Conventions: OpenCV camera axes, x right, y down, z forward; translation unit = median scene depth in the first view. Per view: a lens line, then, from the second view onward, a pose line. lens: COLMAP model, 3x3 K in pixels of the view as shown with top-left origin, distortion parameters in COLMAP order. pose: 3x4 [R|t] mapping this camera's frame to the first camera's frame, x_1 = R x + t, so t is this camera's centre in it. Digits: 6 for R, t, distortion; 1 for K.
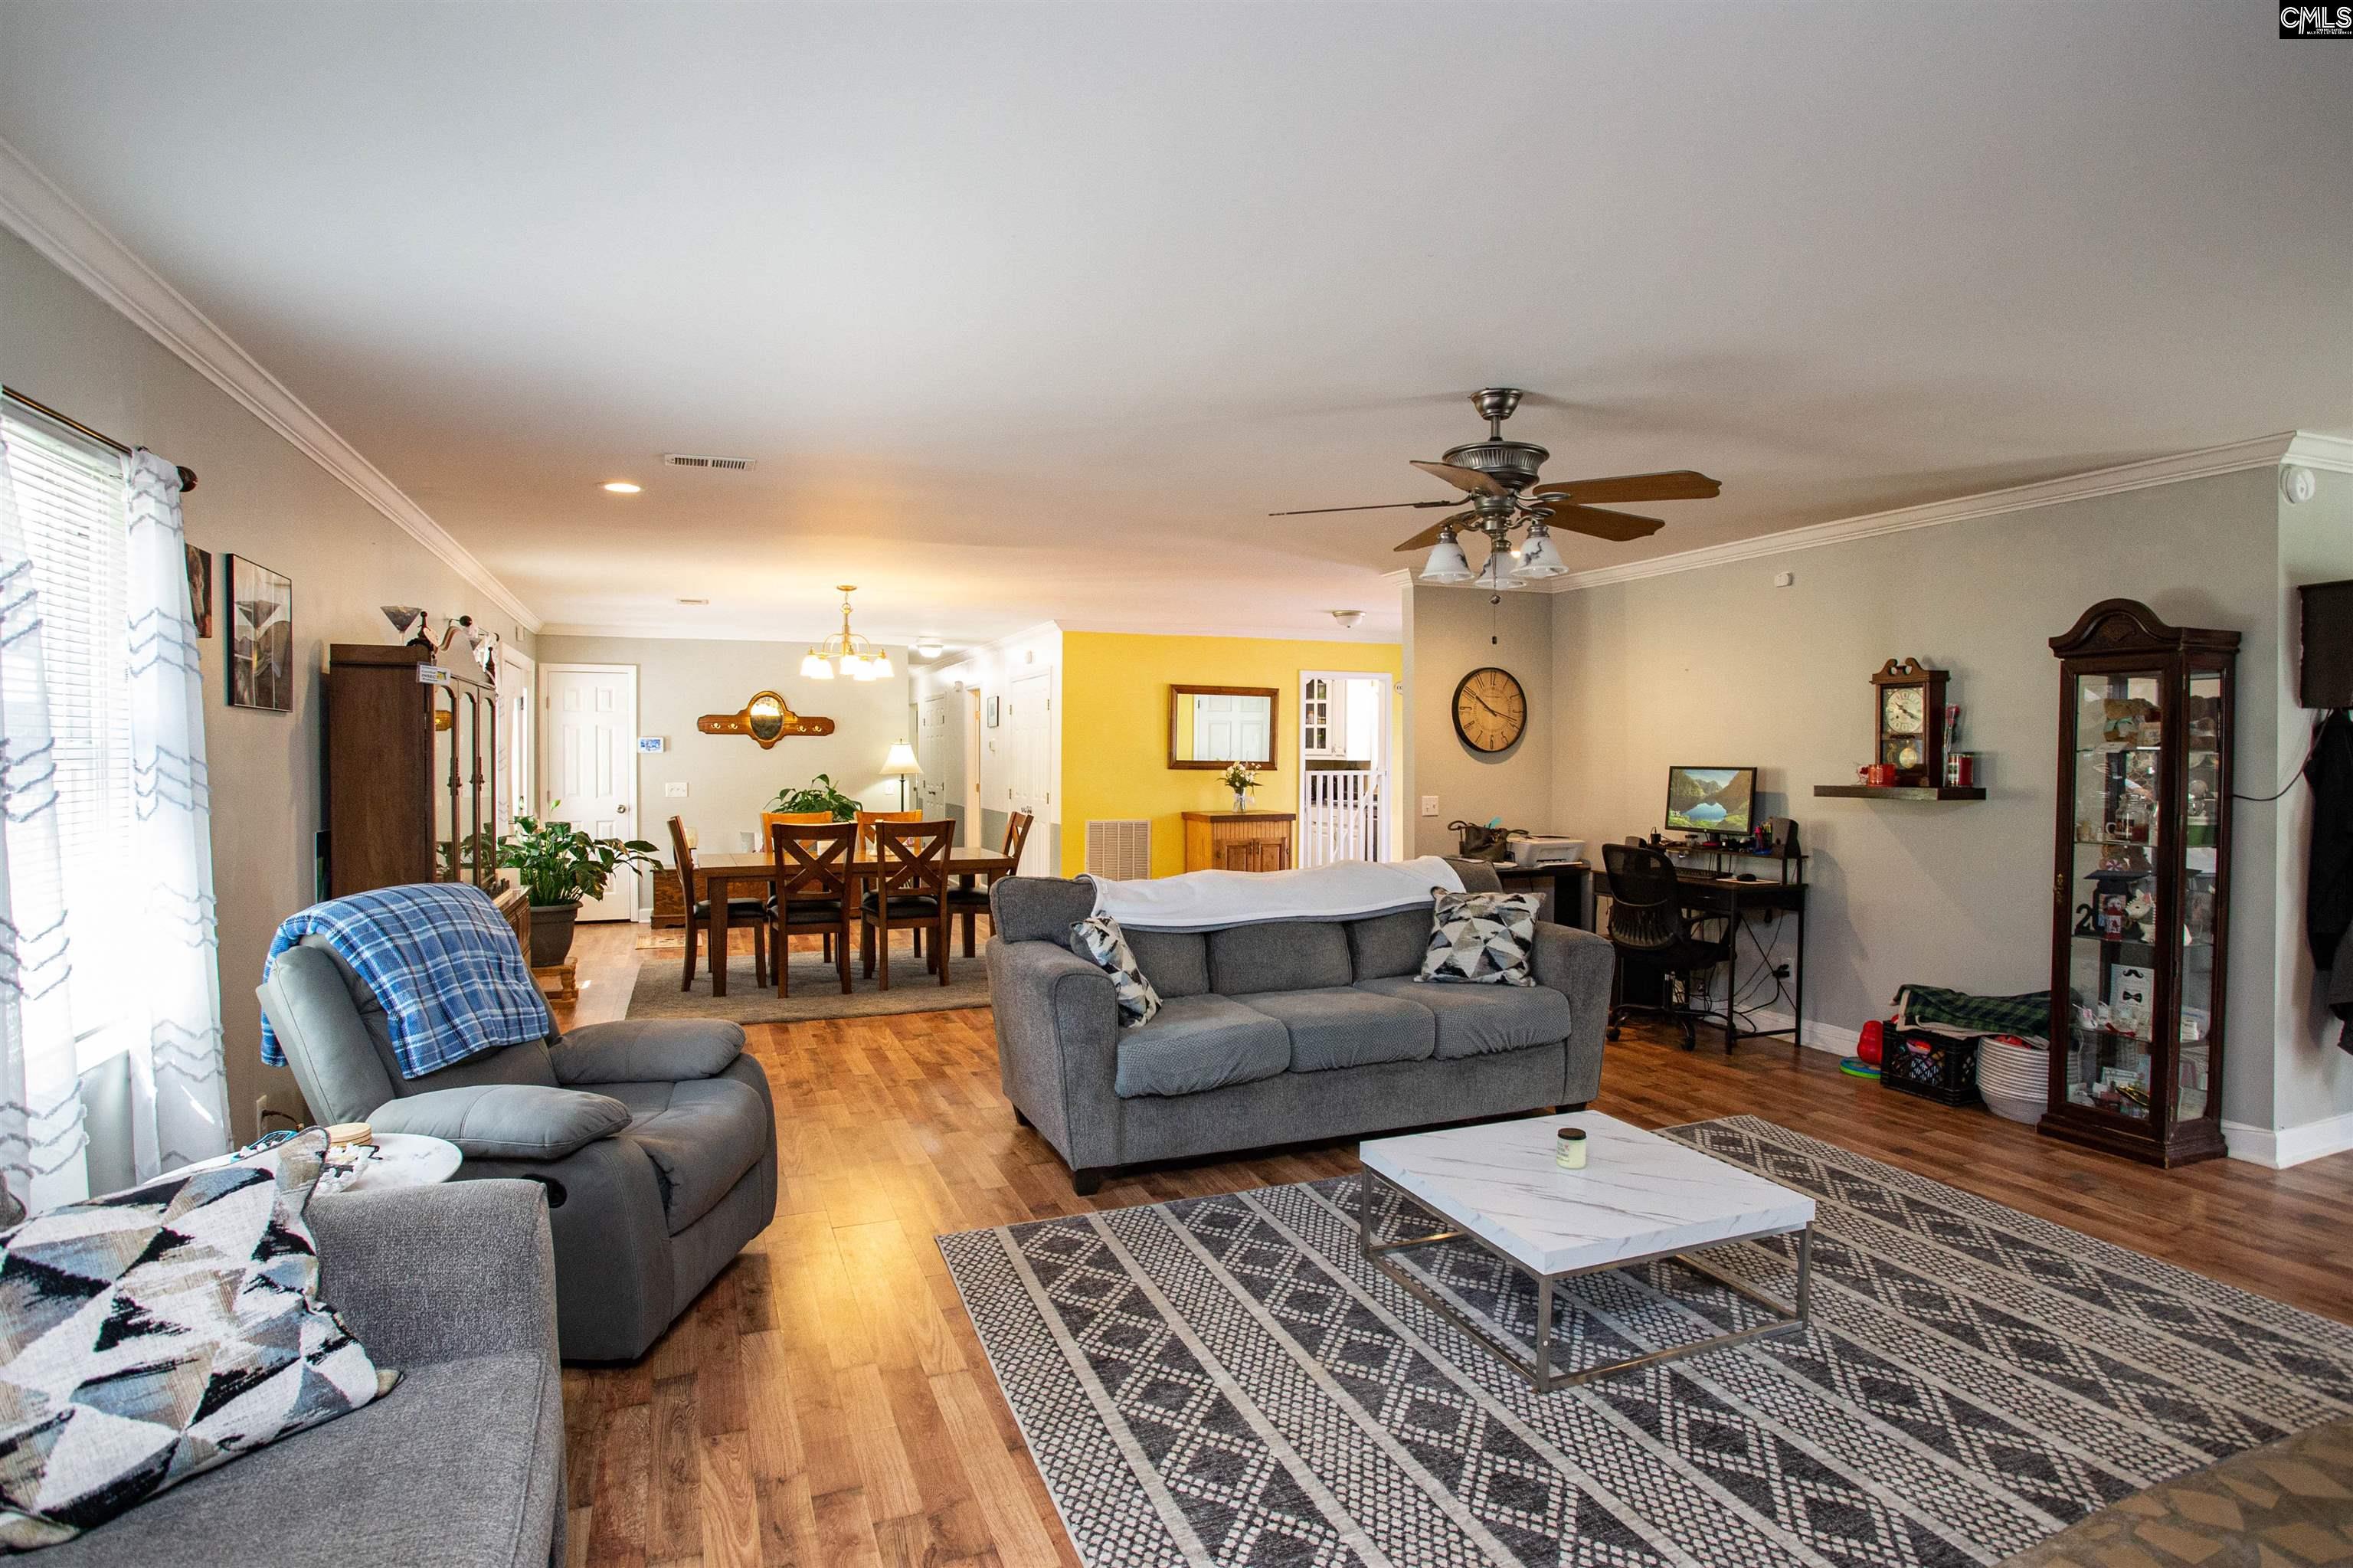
lens RADIAL K [[1211.0, 0, 1176.5], [0, 1211.0, 784.0], [0, 0, 1]] dist [-0.069381, 0.032857]
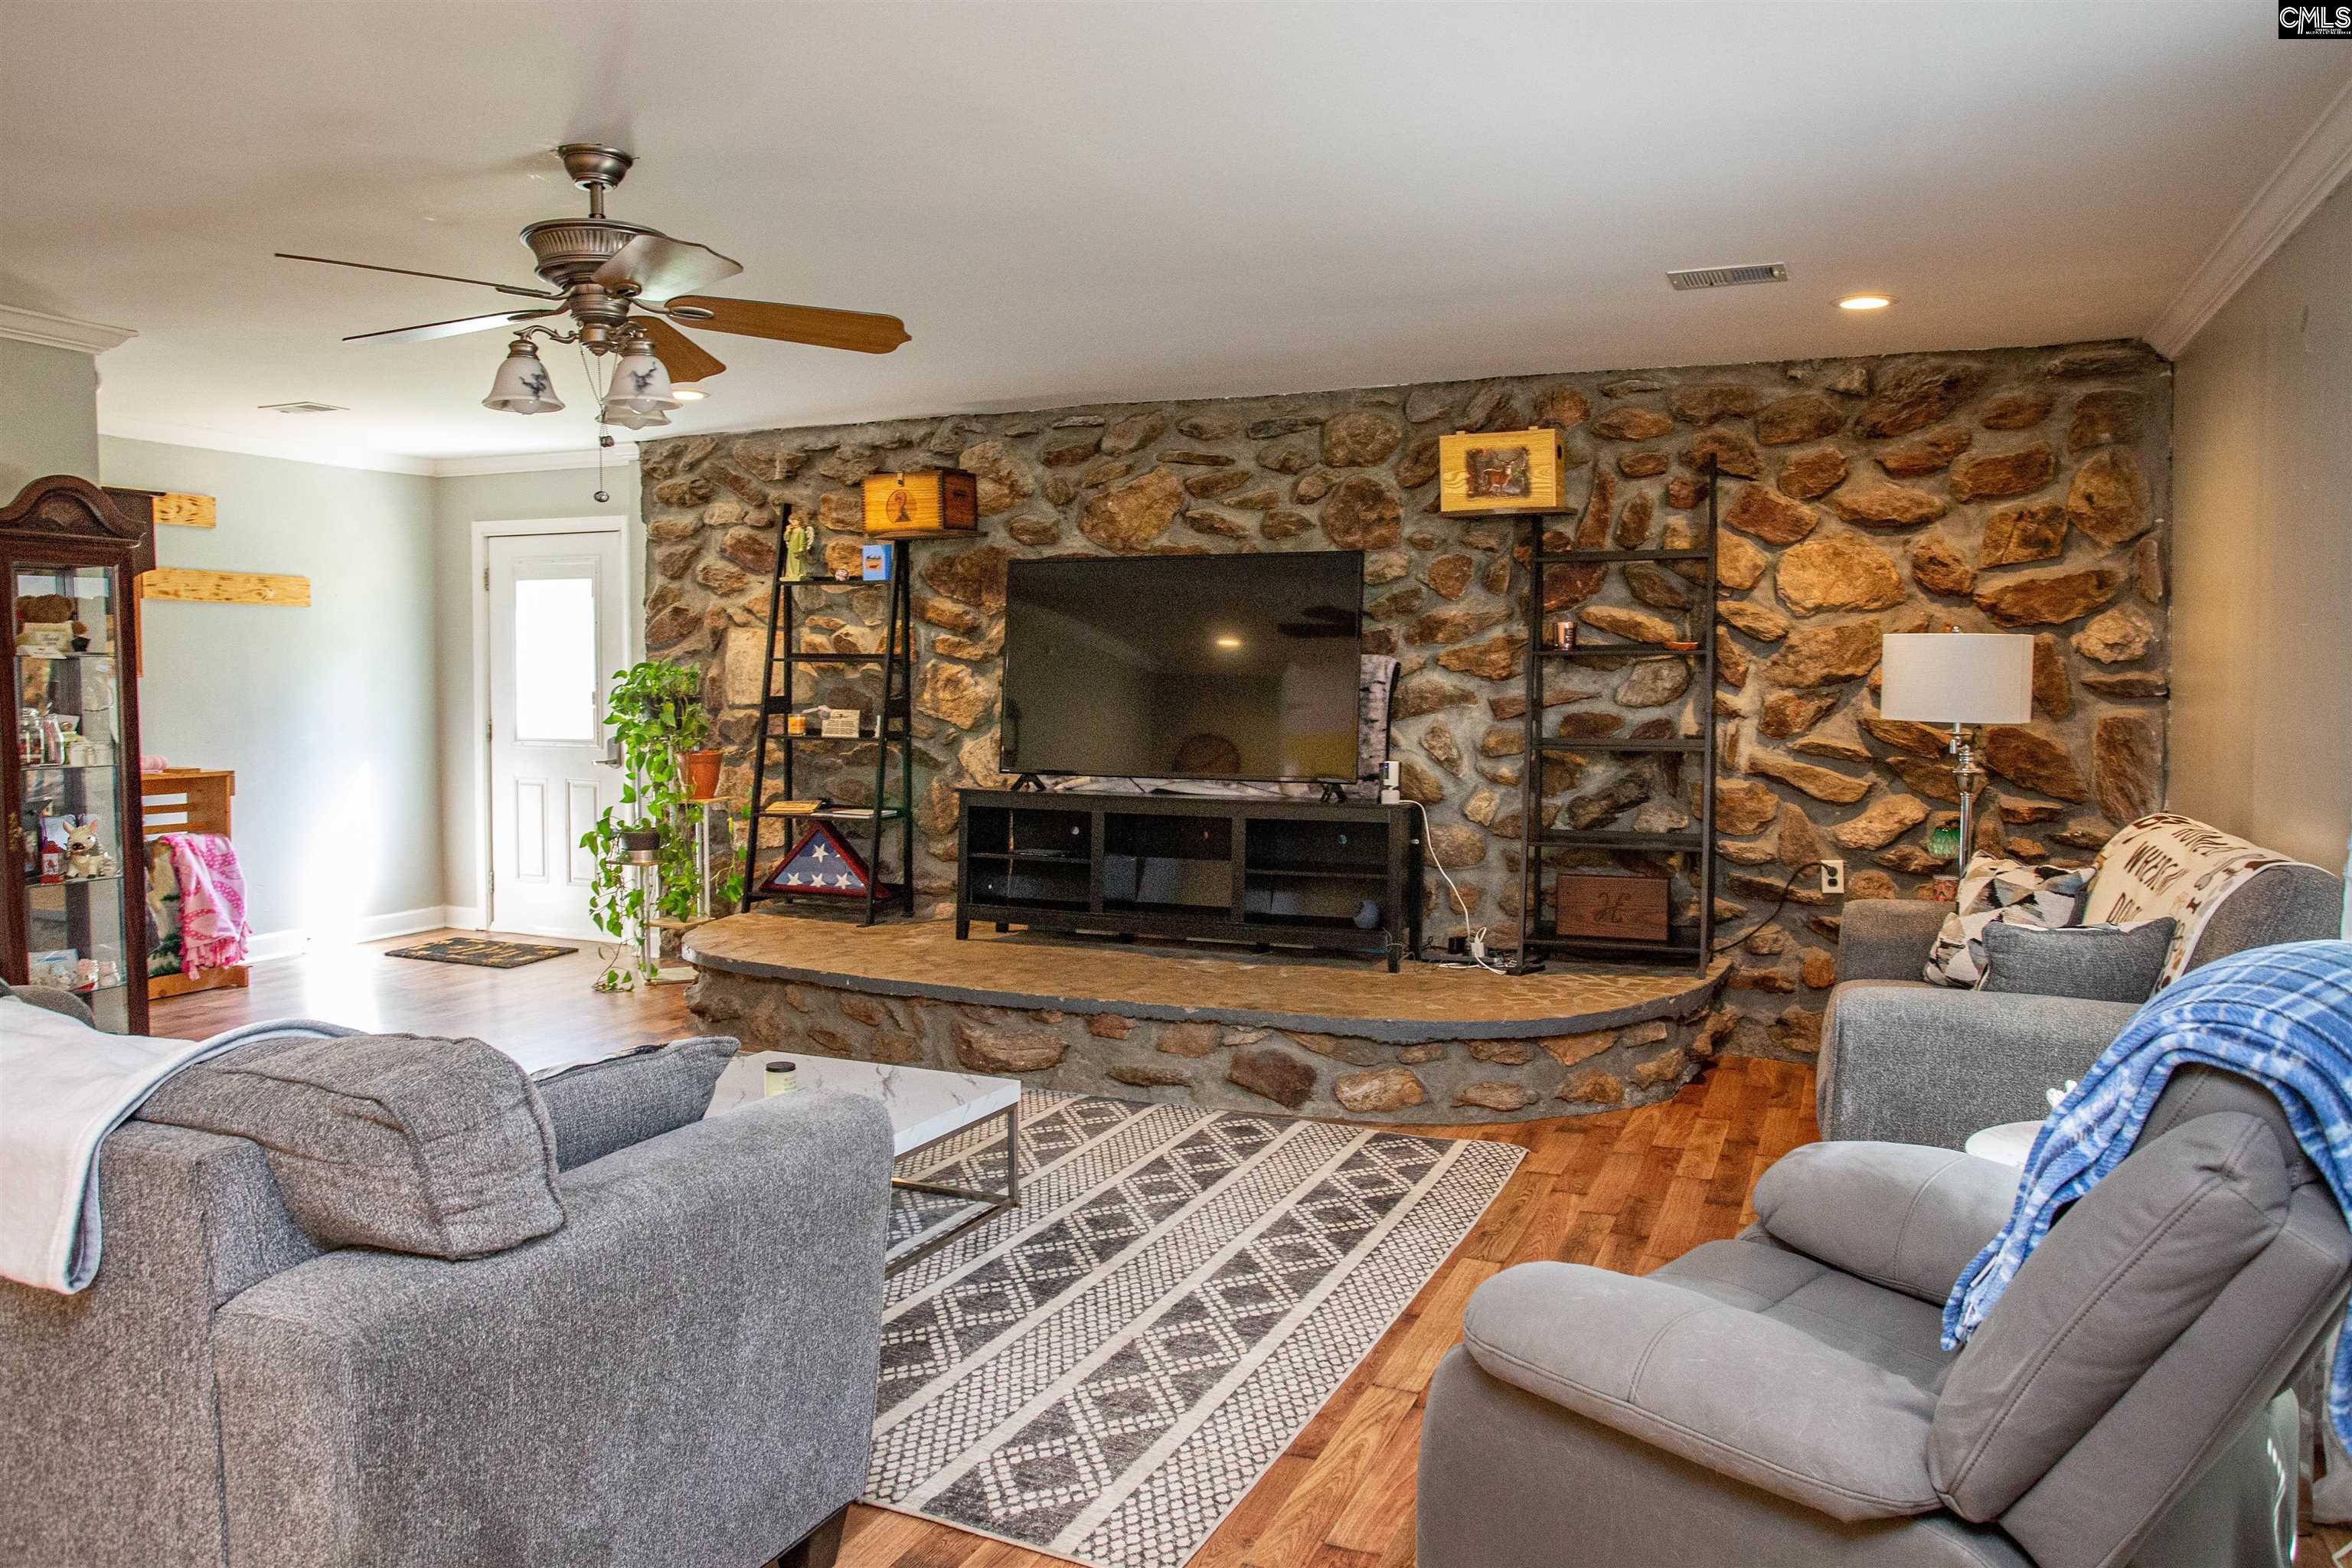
lens RADIAL K [[1569.6, 0, 1192.3], [0, 1569.6, 748.2], [0, 0, 1]] dist [-0.095959, 0.127712]
pose [[-0.695075, -0.029612, 0.718327, -0.677484], [0.019602, 0.997999, 0.060109, -0.017407], [-0.718670, 0.055861, -0.693104, 1.442042]]
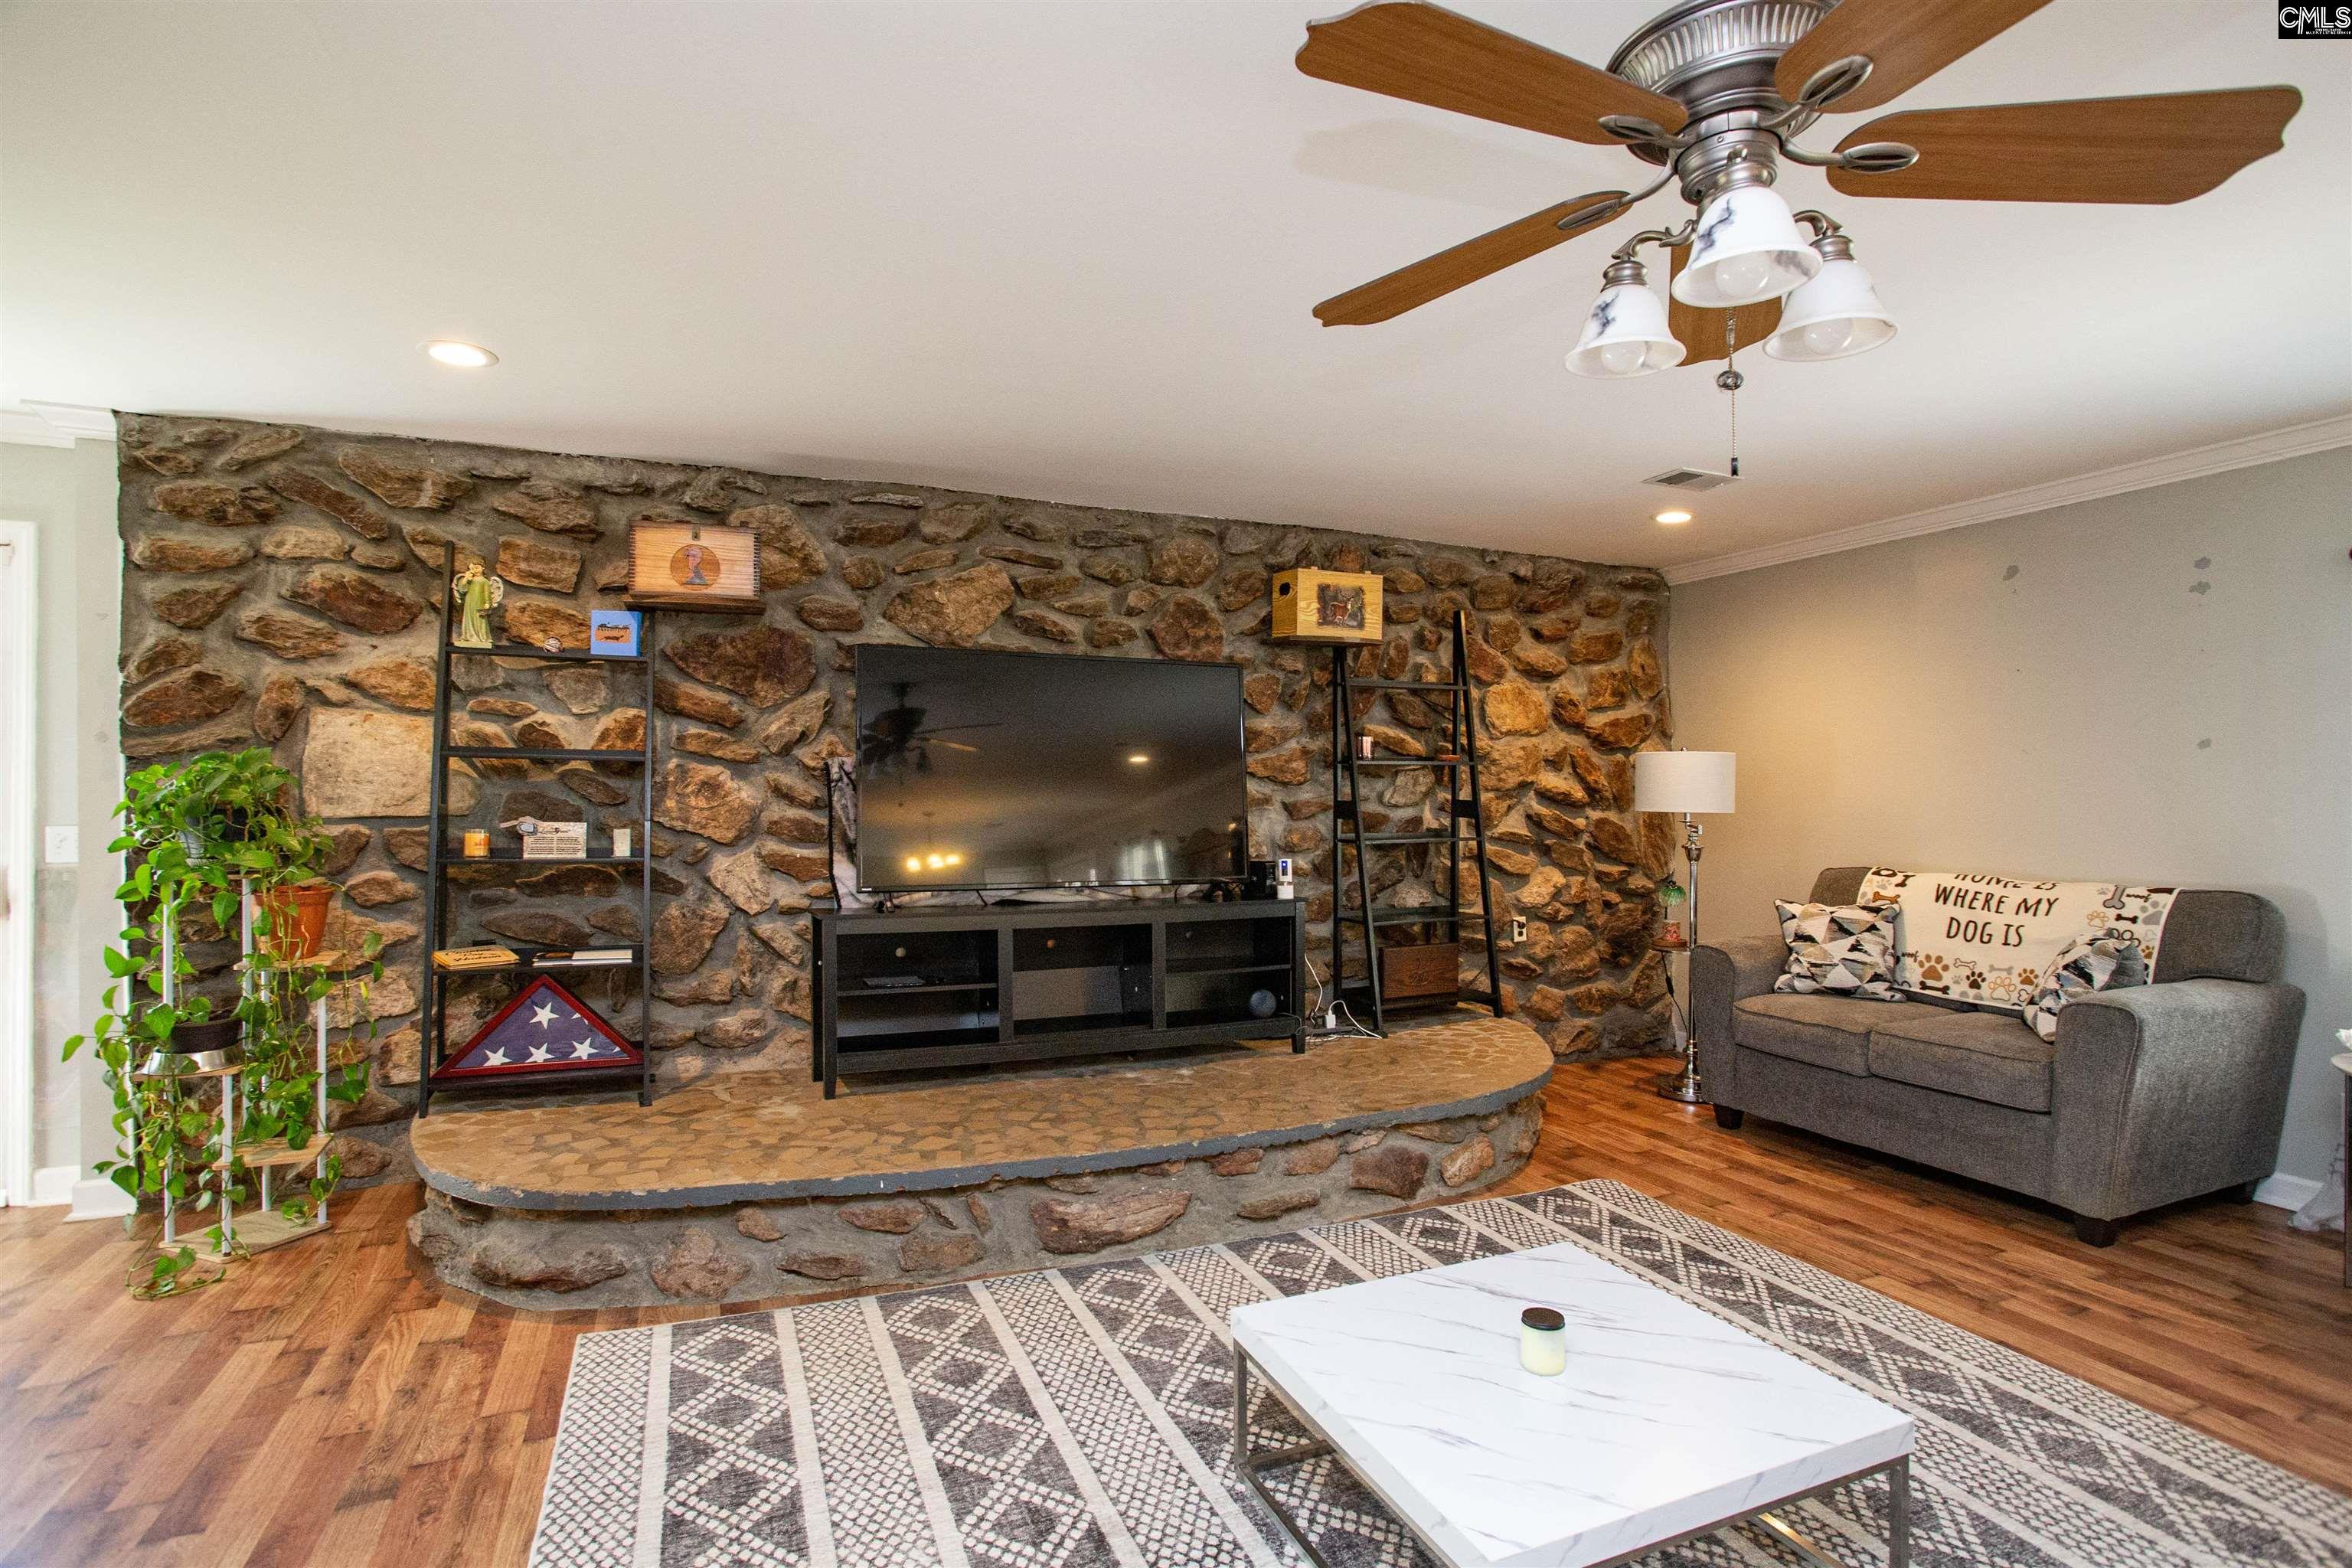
lens RADIAL K [[1145.4, 0, 1176.0], [0, 1145.4, 784.0], [0, 0, 1]] dist [-0.085507, 0.042065]
pose [[-0.999986, 0.002166, 0.004916, 0.475318], [0.002255, 0.999834, 0.018080, -0.010236], [-0.004876, 0.018091, -0.999824, 1.458061]]
